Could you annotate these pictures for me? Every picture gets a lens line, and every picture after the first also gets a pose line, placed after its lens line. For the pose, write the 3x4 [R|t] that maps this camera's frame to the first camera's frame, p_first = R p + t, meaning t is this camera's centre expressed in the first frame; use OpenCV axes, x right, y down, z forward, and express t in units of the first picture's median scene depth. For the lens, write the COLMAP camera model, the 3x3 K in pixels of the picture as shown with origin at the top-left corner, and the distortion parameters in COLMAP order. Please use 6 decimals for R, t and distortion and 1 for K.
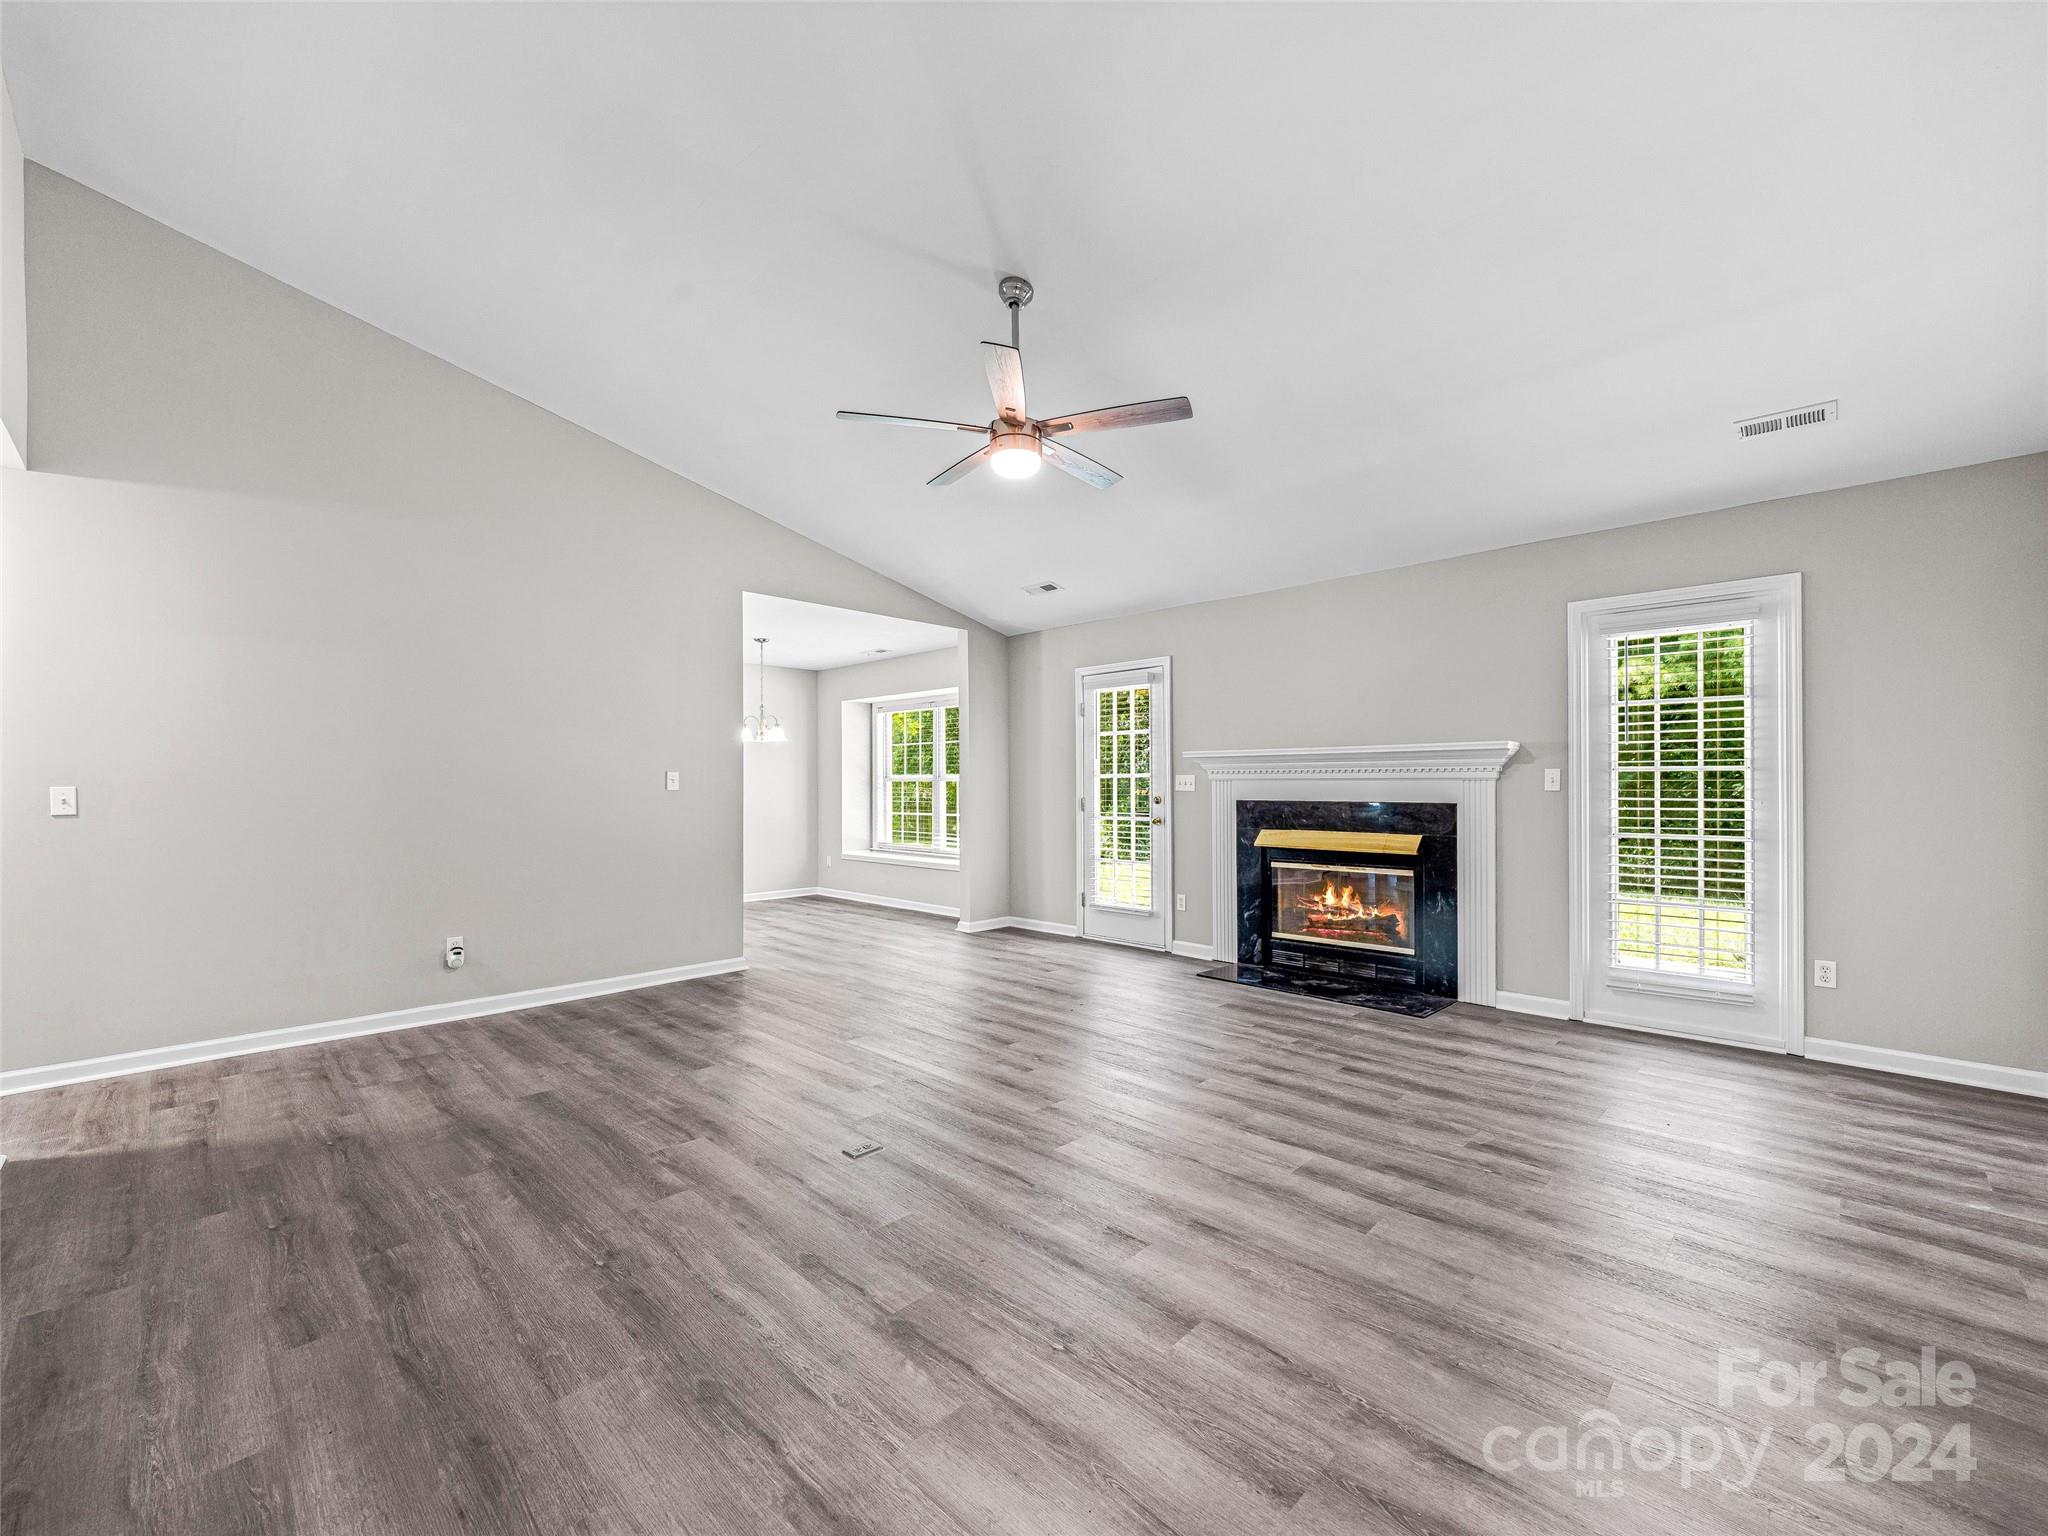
lens RADIAL K [[853.5, 0, 1014.6], [0, 853.5, 777.5], [0, 0, 1]] dist [0.009273, -0.007978]
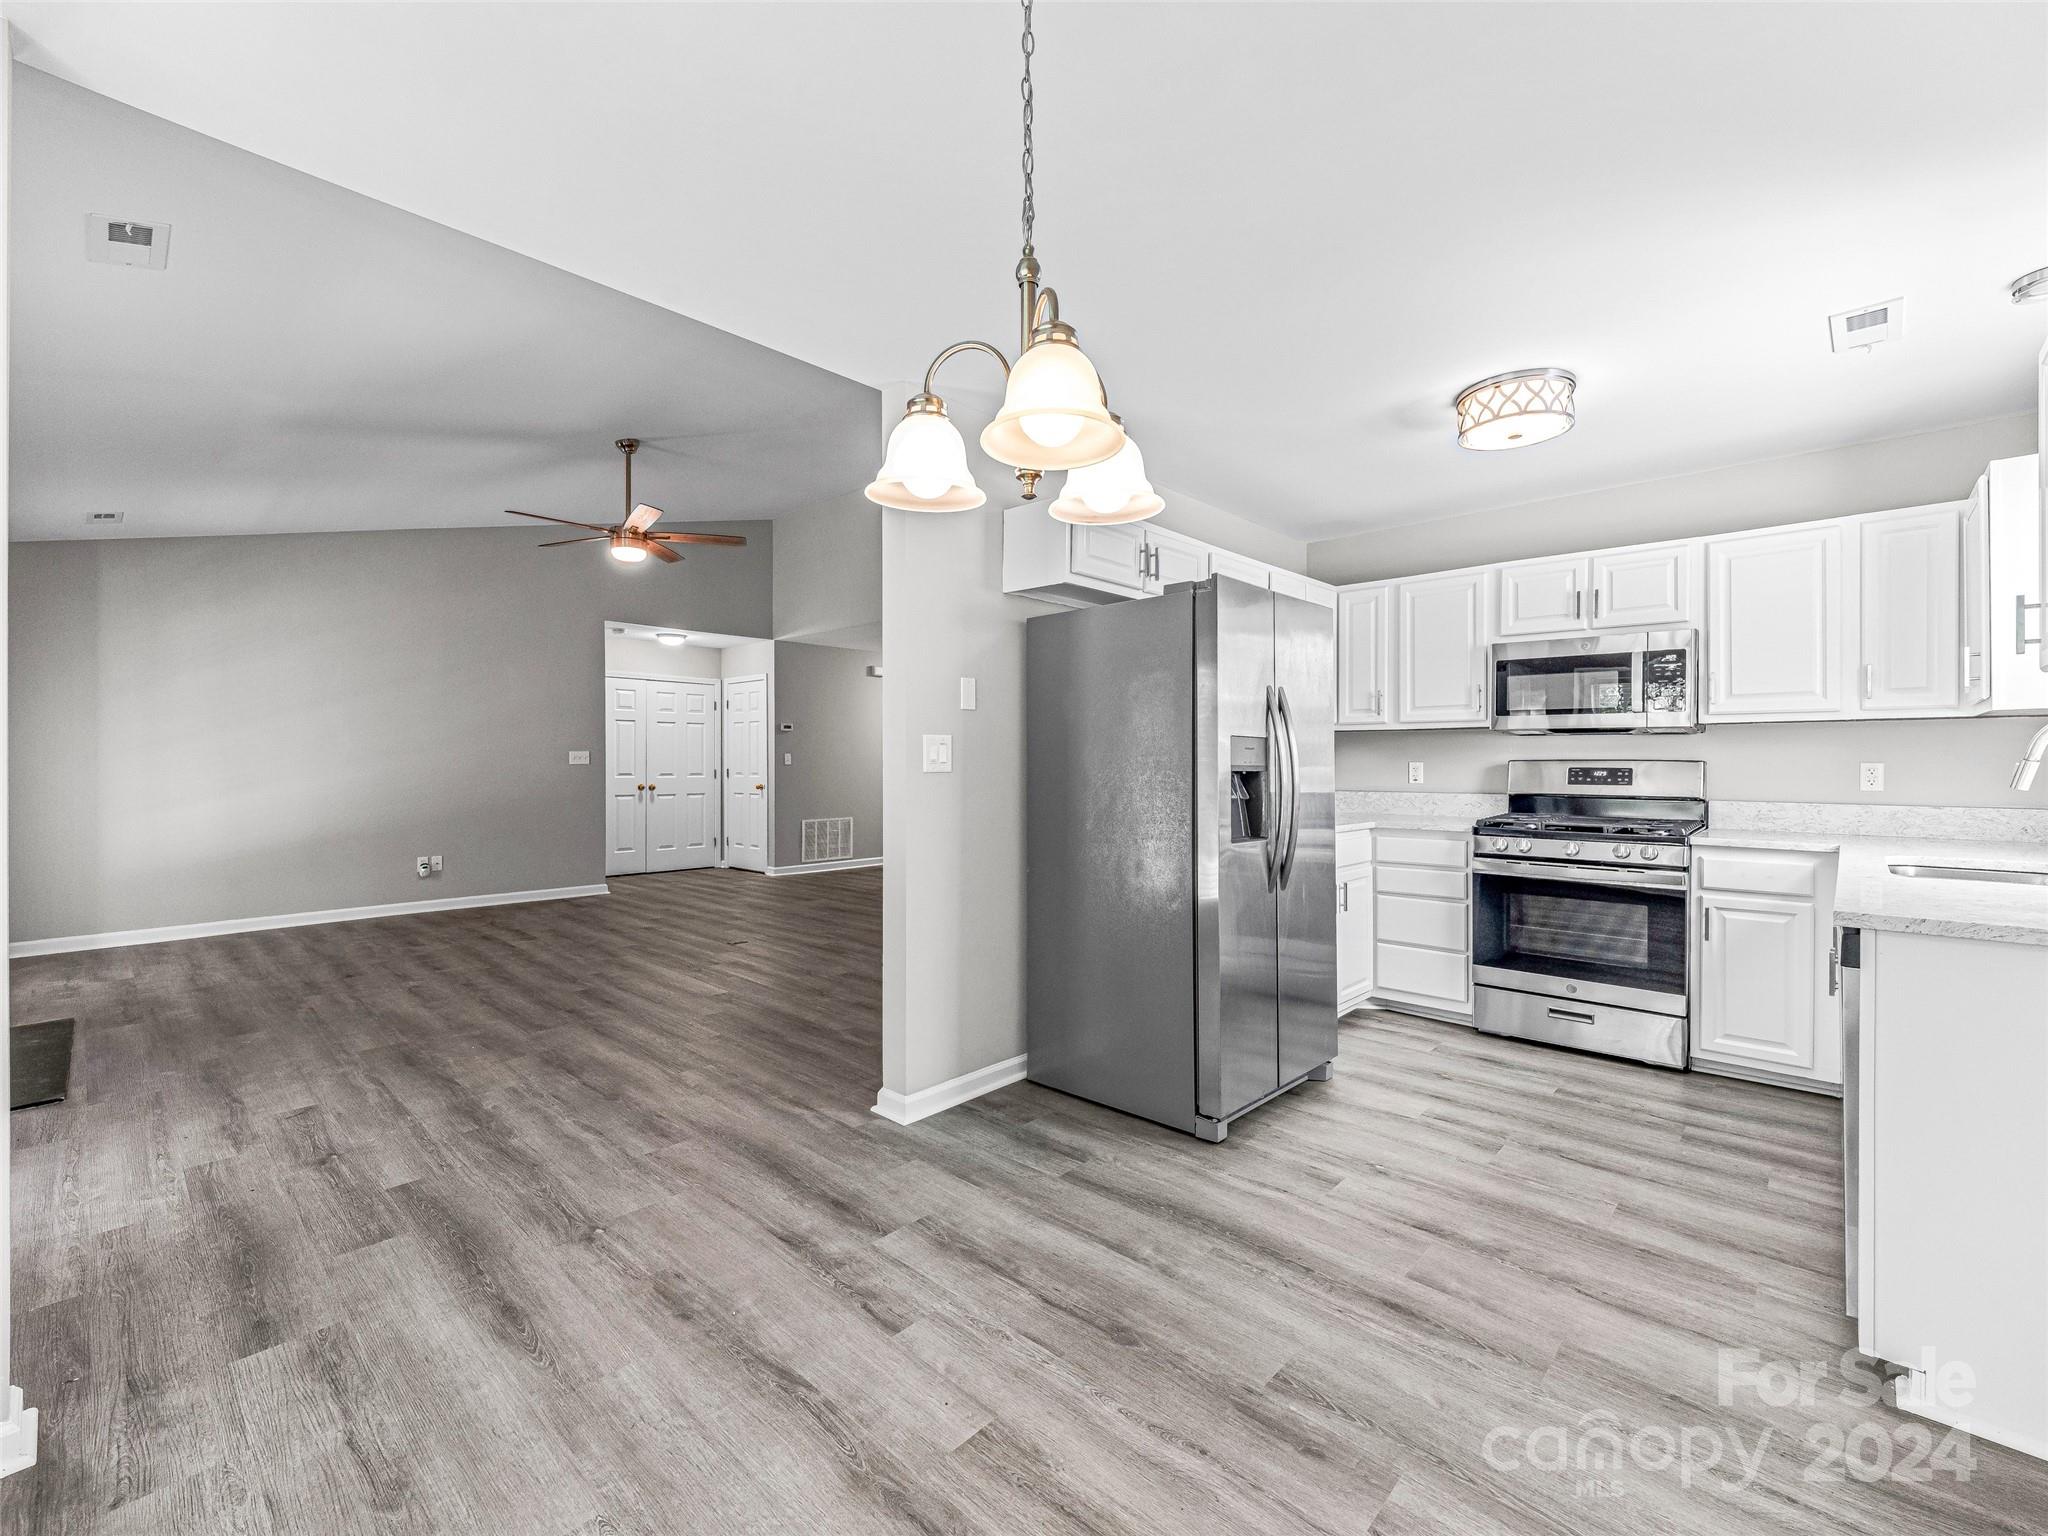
lens RADIAL K [[871.1, 0, 1024.0], [0, 871.1, 768.0], [0, 0, 1]] dist [-0.001350, -0.000980]
pose [[-0.999163, 0.002684, -0.040820, -0.428120], [0.002606, 0.999995, 0.001976, 0.014010], [0.040825, 0.001868, -0.999165, 1.714076]]
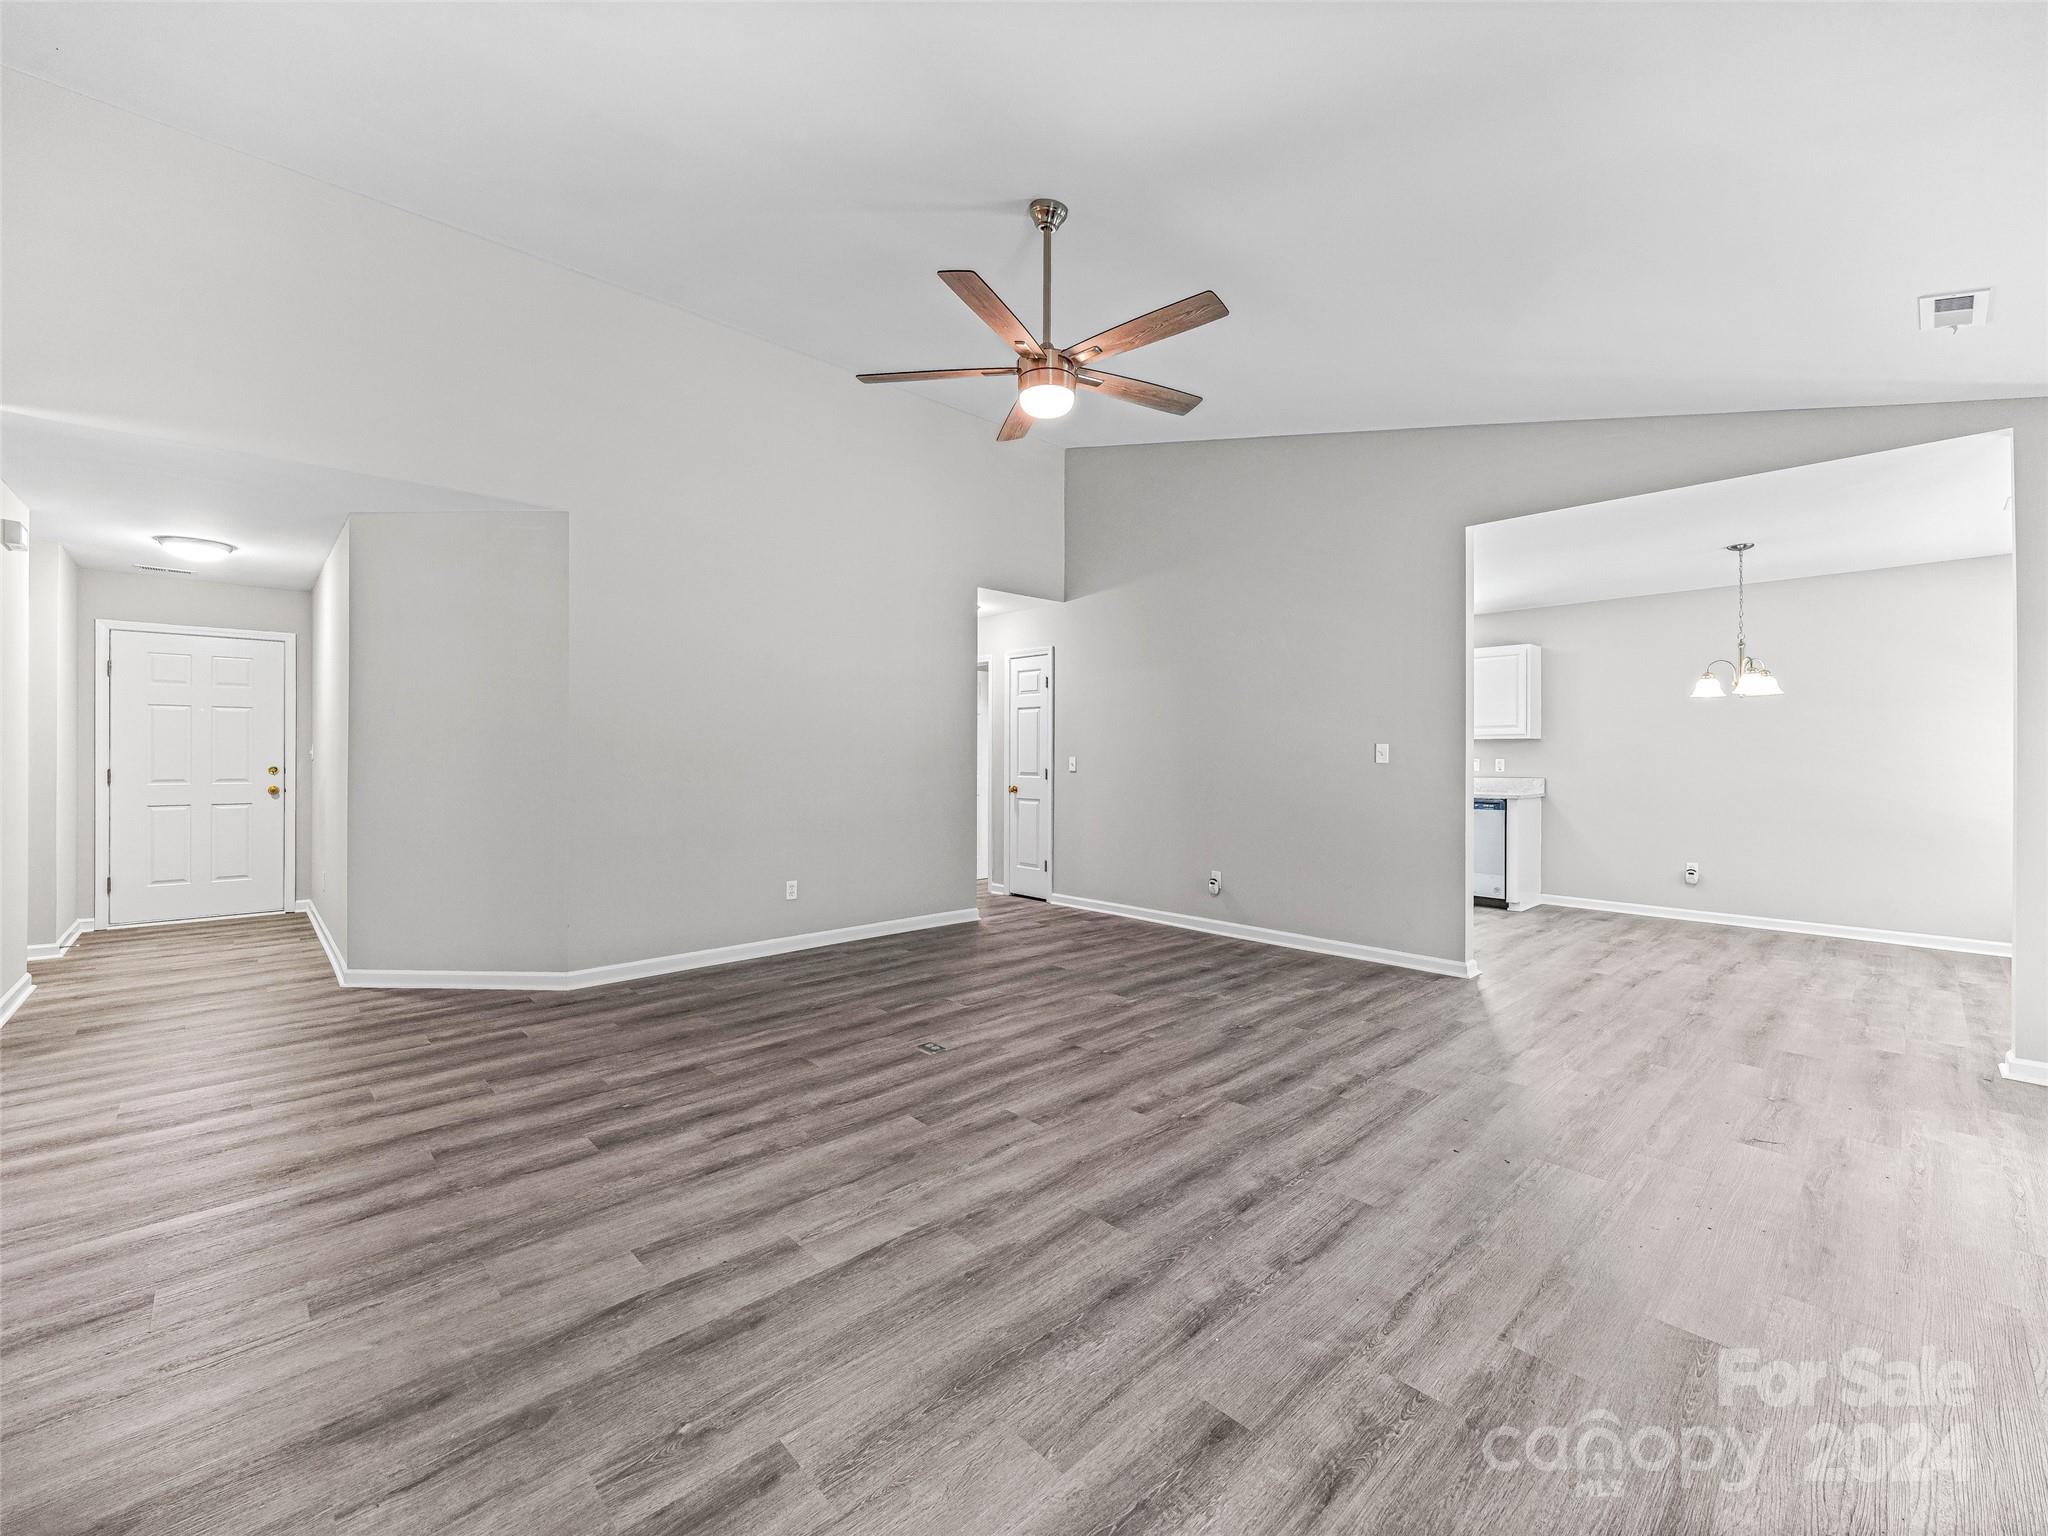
lens RADIAL K [[832.7, 0, 1009.8], [0, 832.7, 758.6], [0, 0, 1]] dist [0.012093, -0.007798]
pose [[-0.040156, 0.005259, -0.999180, 0.581941], [0.004502, 0.999977, 0.005083, 0.003602], [0.999183, -0.004294, -0.040178, 0.655217]]
